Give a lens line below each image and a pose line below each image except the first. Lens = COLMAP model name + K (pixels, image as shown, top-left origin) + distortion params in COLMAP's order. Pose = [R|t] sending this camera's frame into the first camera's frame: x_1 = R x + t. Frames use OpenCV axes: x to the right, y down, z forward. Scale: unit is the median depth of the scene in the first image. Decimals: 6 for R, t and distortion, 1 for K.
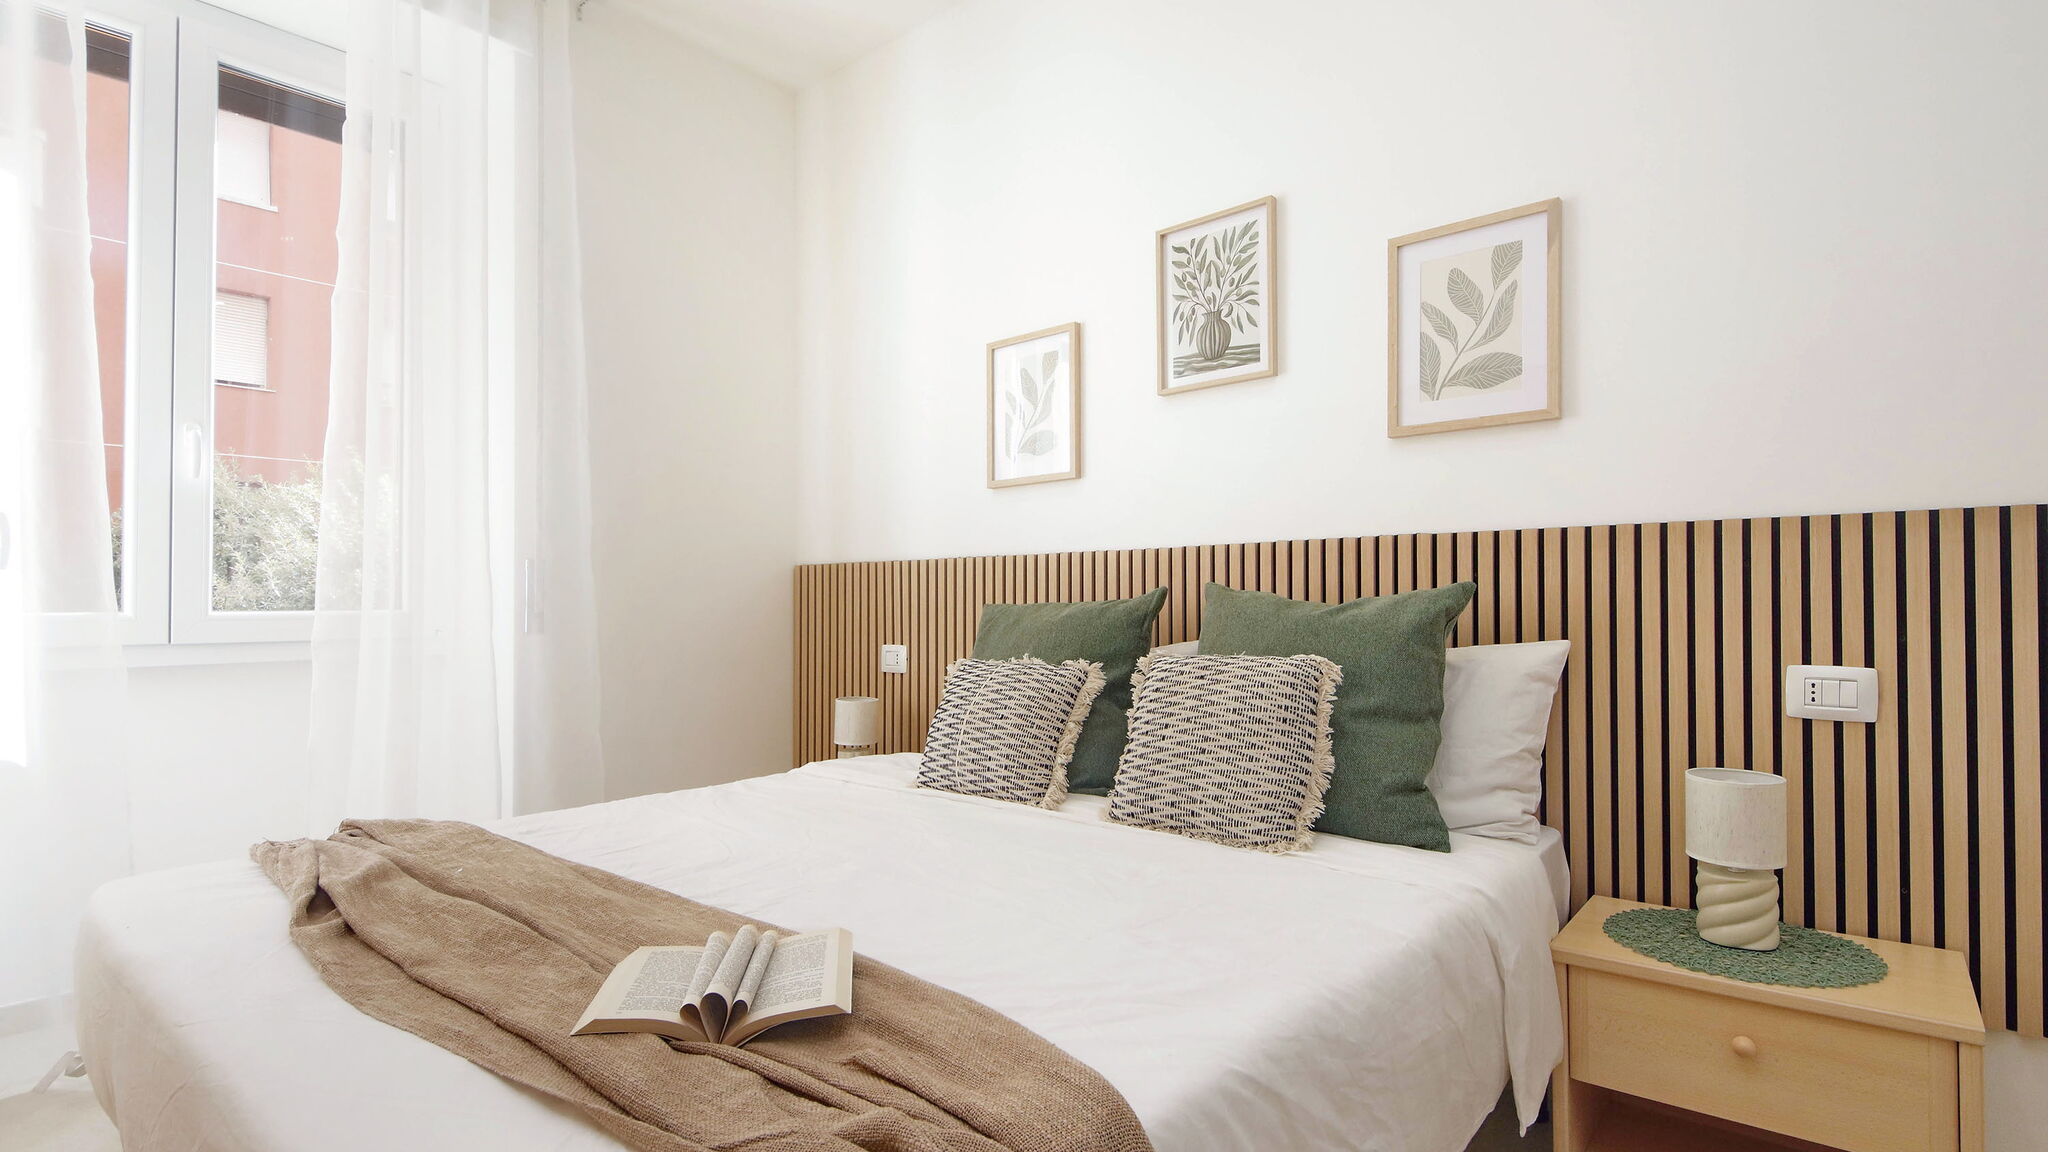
lens RADIAL K [[901.3, 0, 1019.3], [0, 901.3, 611.5], [0, 0, 1]] dist [0.000888, -0.000436]
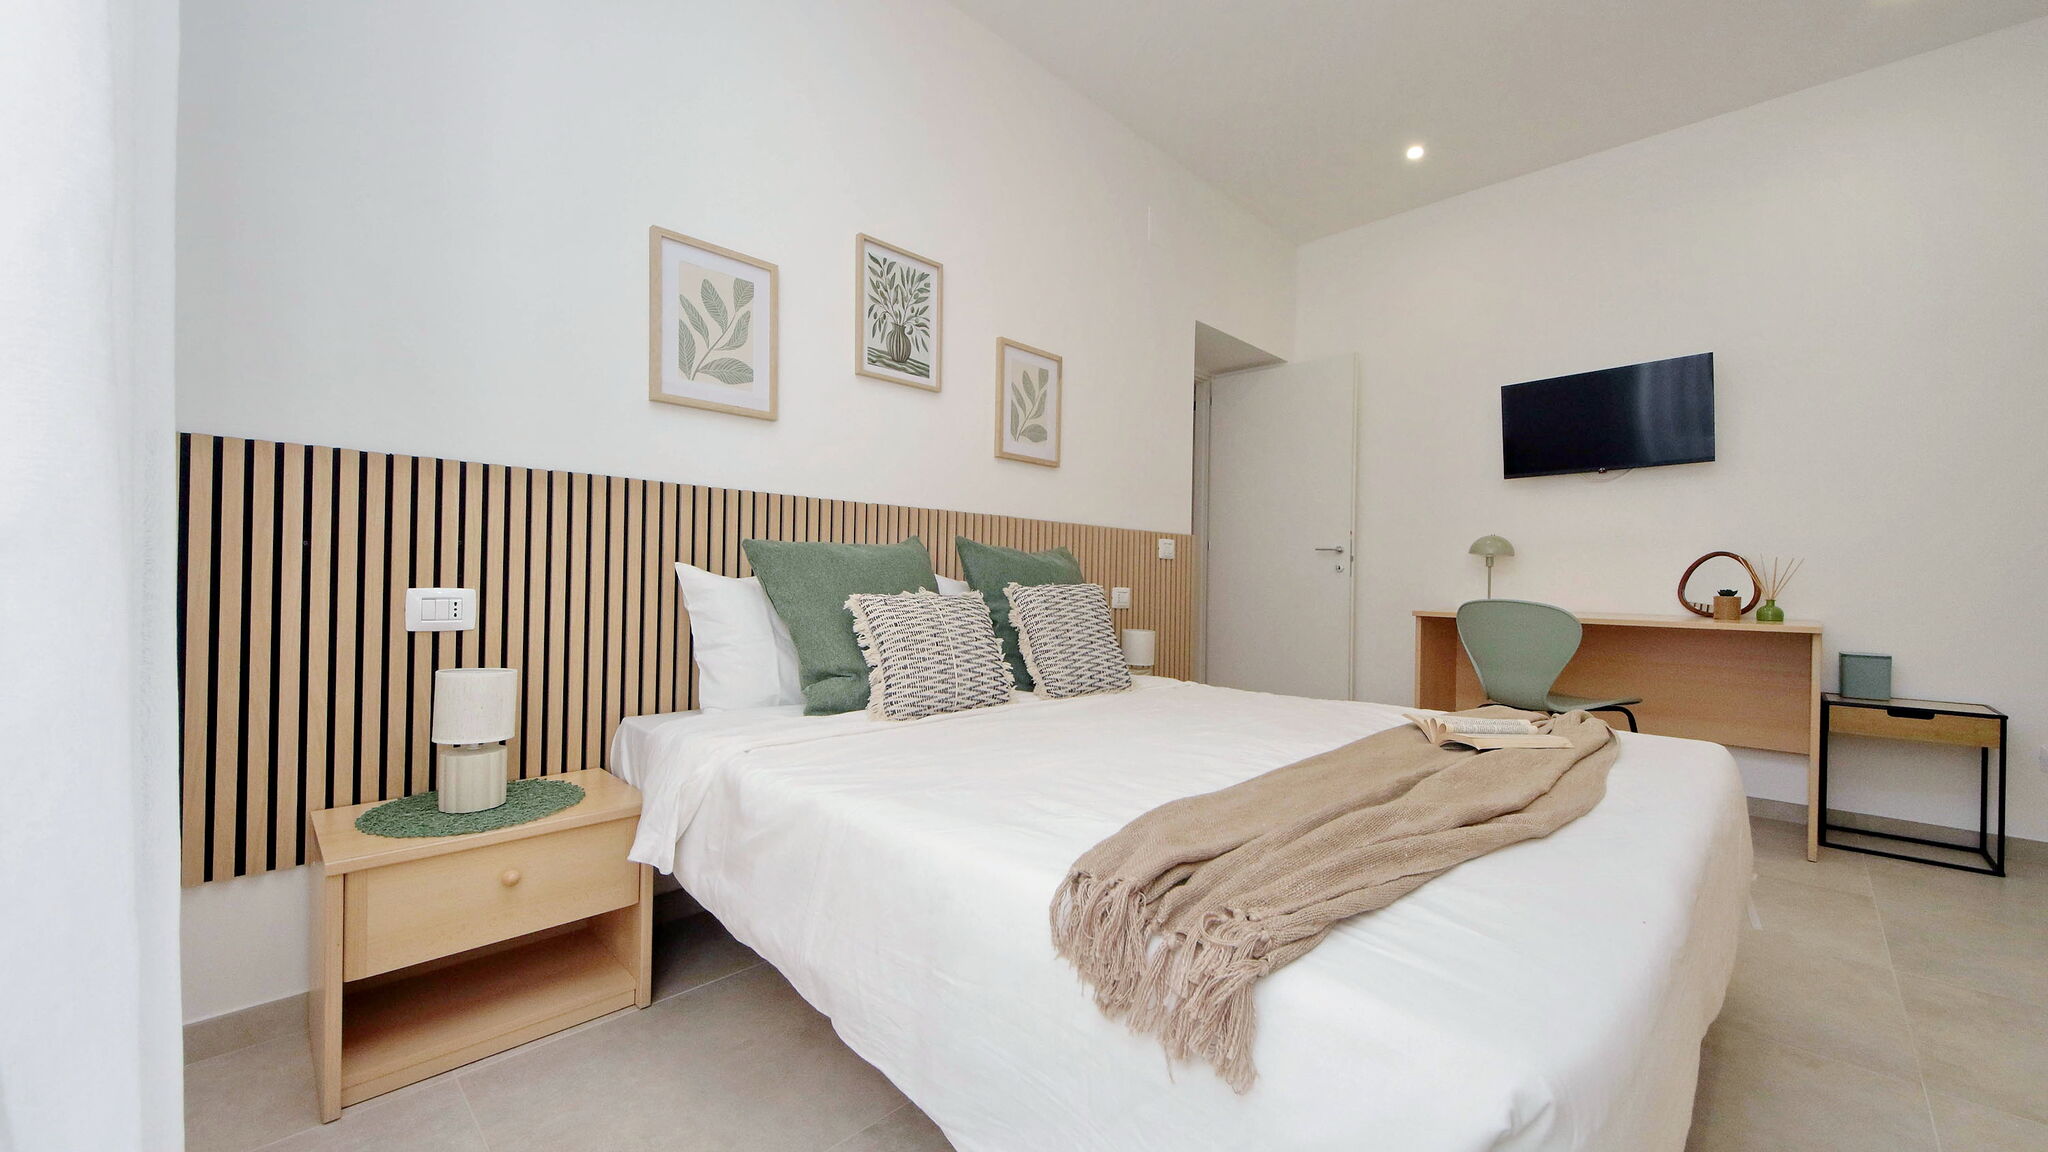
lens RADIAL K [[762.6, 0, 1016.6], [0, 762.6, 595.1], [0, 0, 1]] dist [-0.018741, -0.000817]
pose [[0.114819, -0.028848, 0.992967, -0.866906], [-0.040104, 0.998629, 0.033650, 0.011601], [-0.992577, -0.043686, 0.113505, 0.695547]]
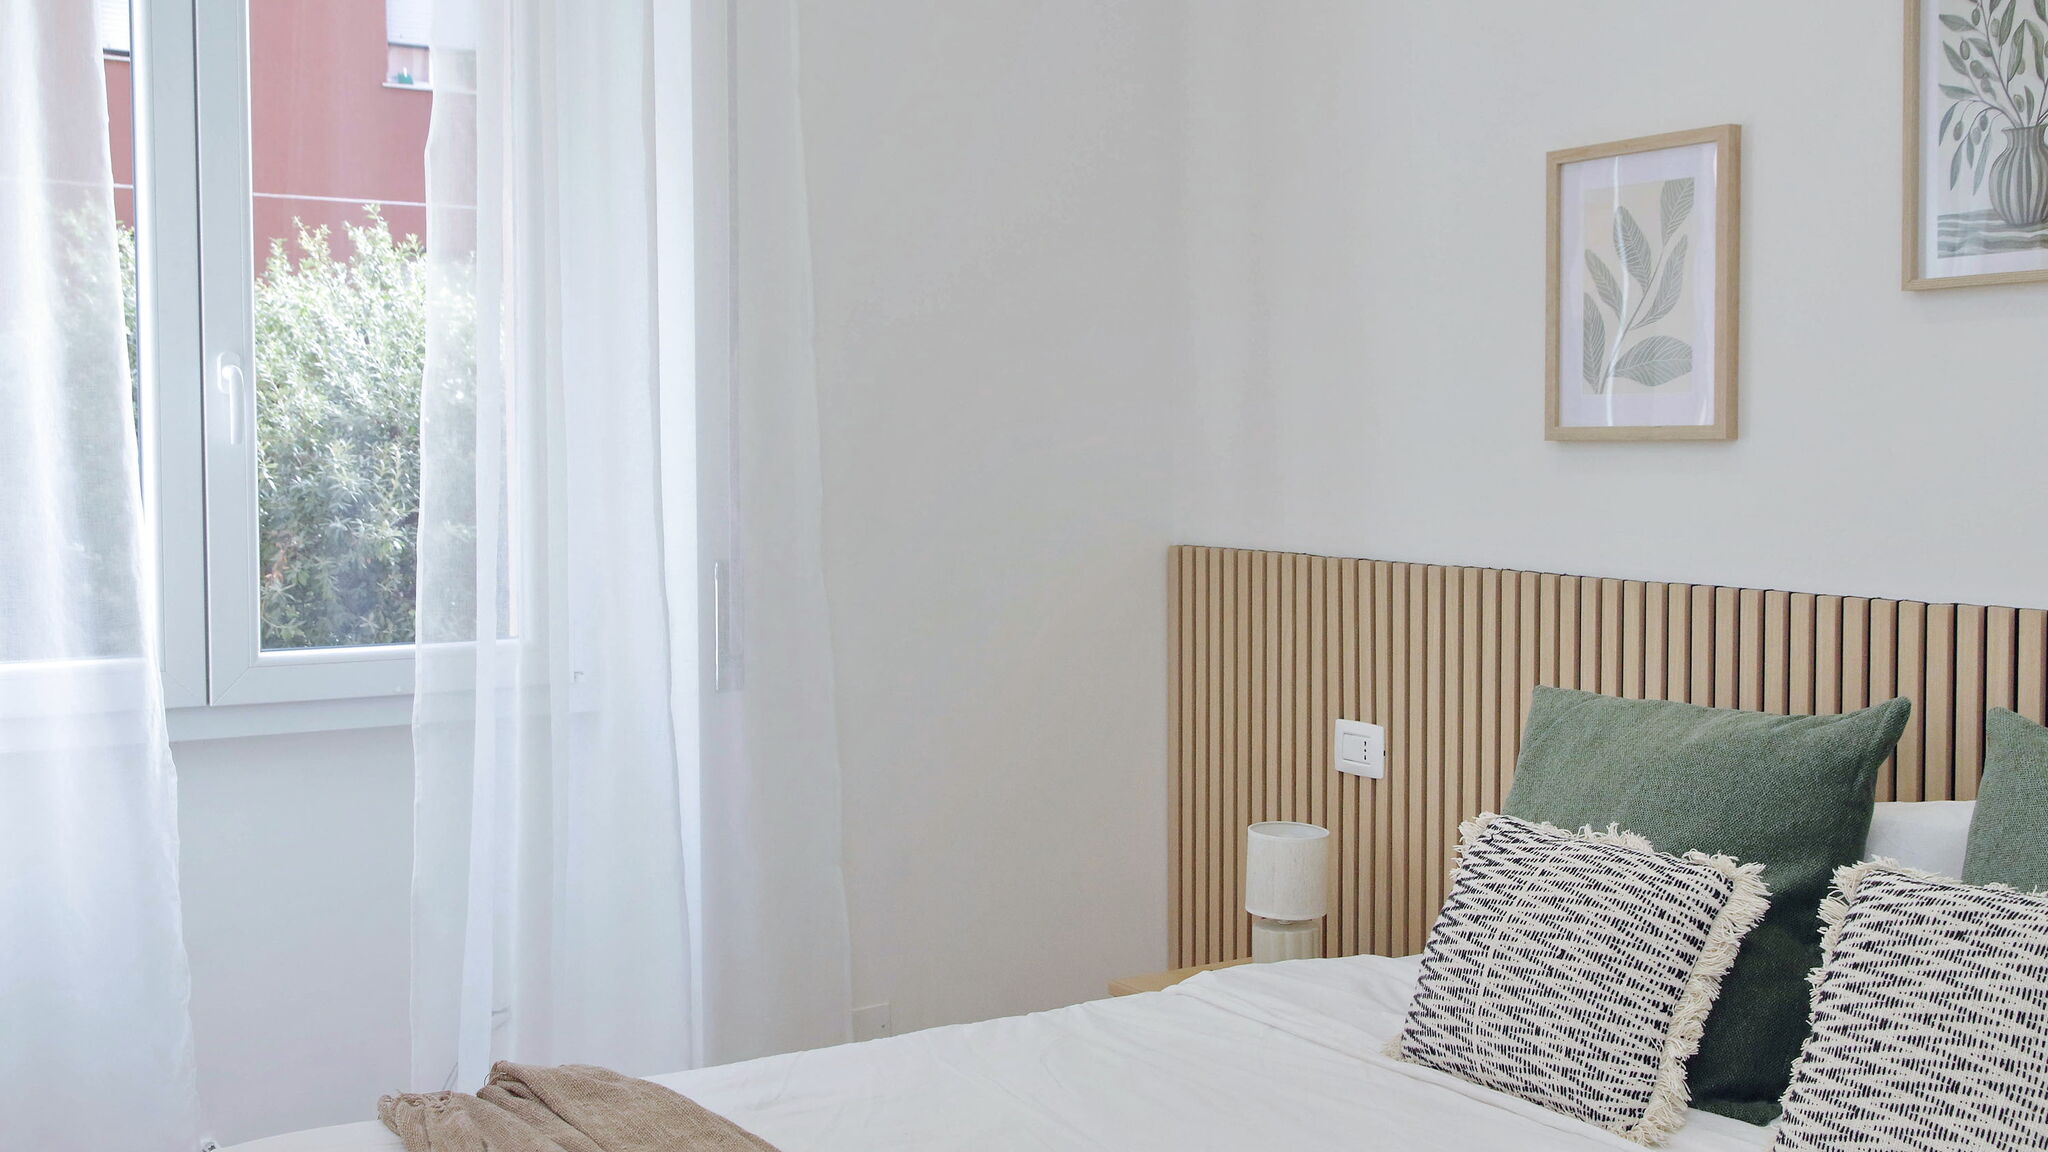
lens RADIAL K [[1984.3, 0, 990.3], [0, 1984.3, 511.6], [0, 0, 1]] dist [0.003988, 0.000000]
pose [[0.948895, 0.007763, -0.315498, 0.025191], [0.002313, 0.999500, 0.031550, -0.162039], [0.315585, -0.030667, 0.948402, -0.195648]]
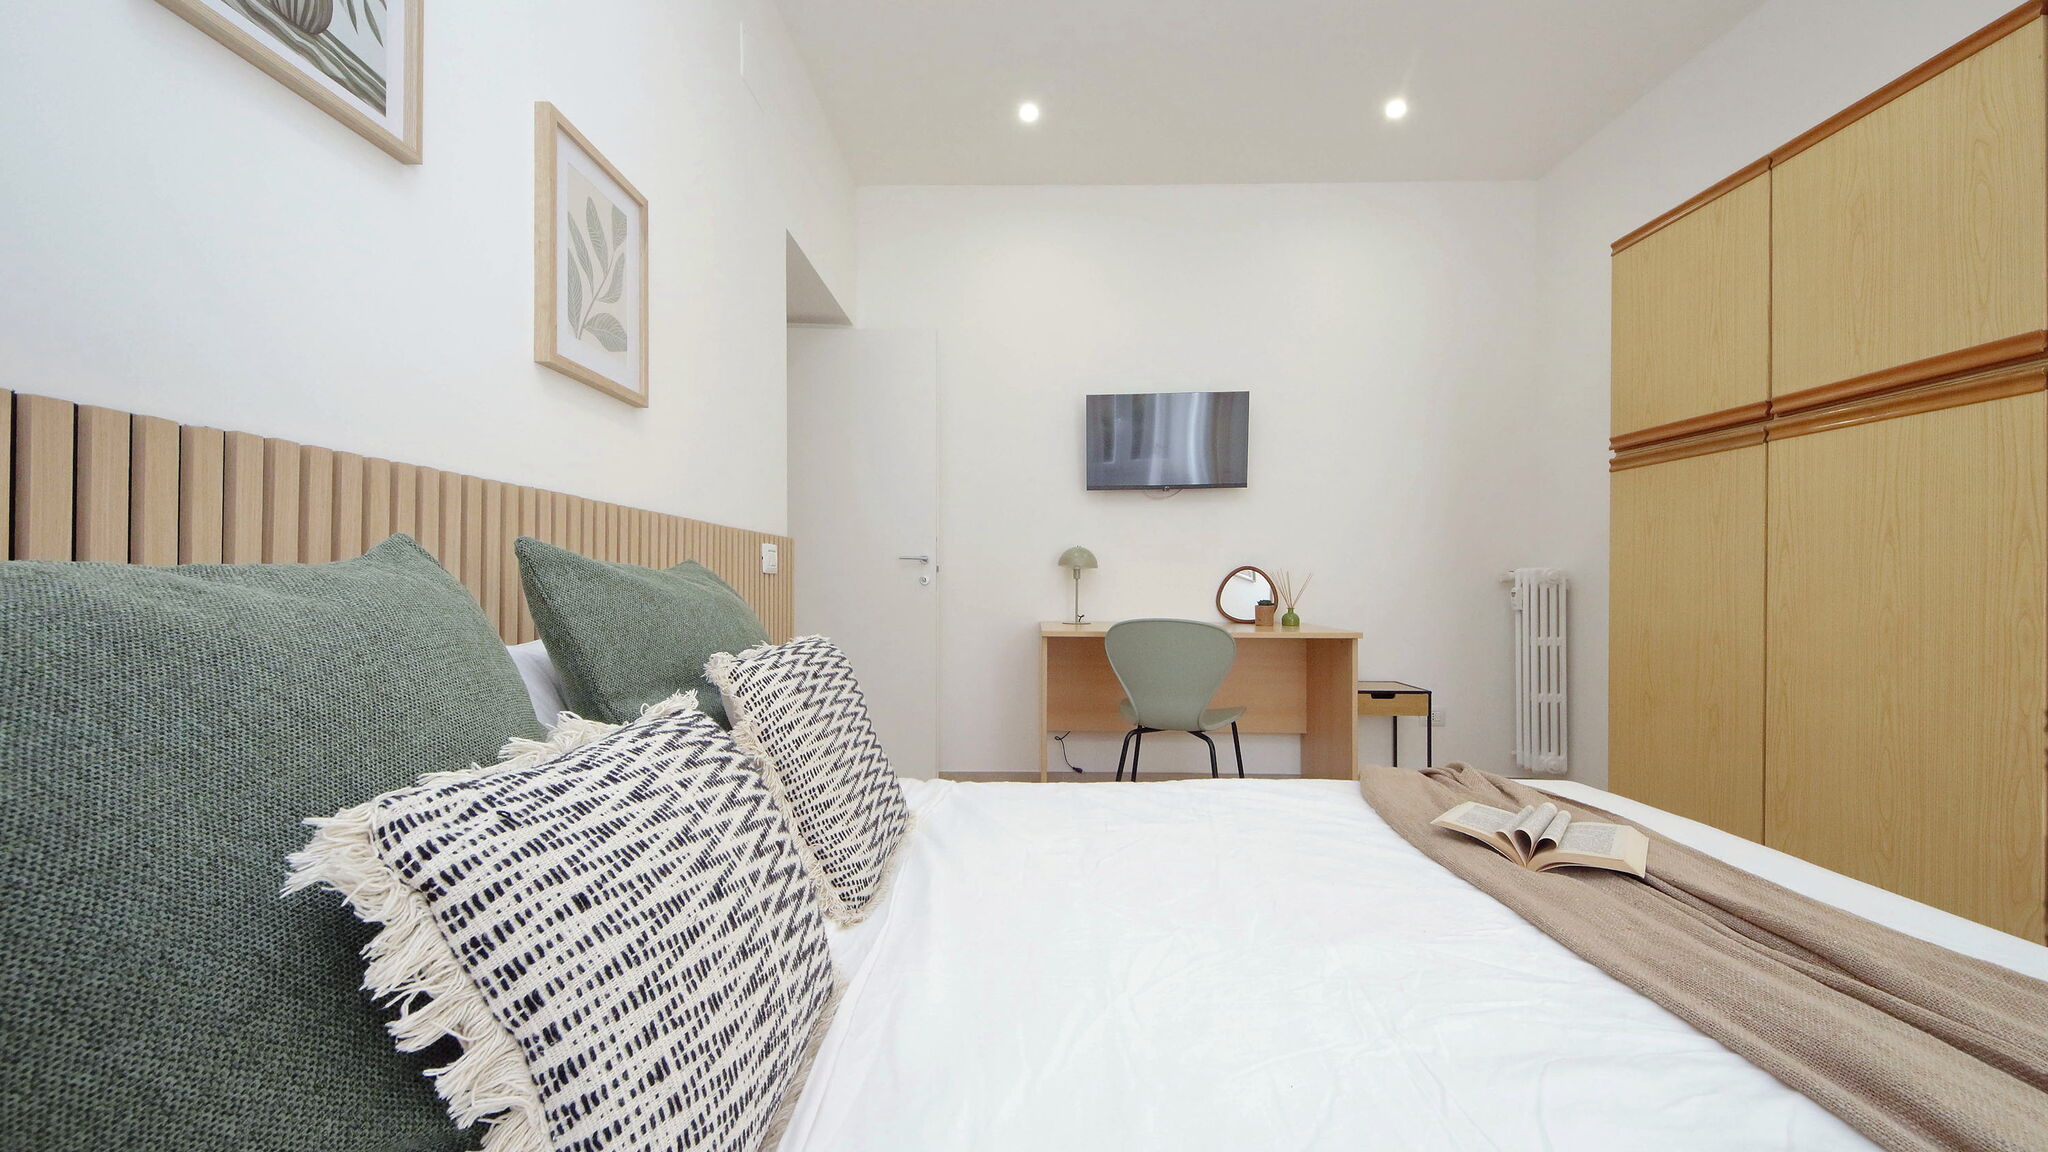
lens RADIAL K [[766.6, 0, 1032.7], [0, 766.6, 583.4], [0, 0, 1]] dist [-0.002350, -0.001414]
pose [[-0.636409, -0.014282, 0.771219, -0.311291], [-0.030745, 0.999504, -0.006861, -0.012313], [-0.770739, -0.028078, -0.636532, 0.953591]]
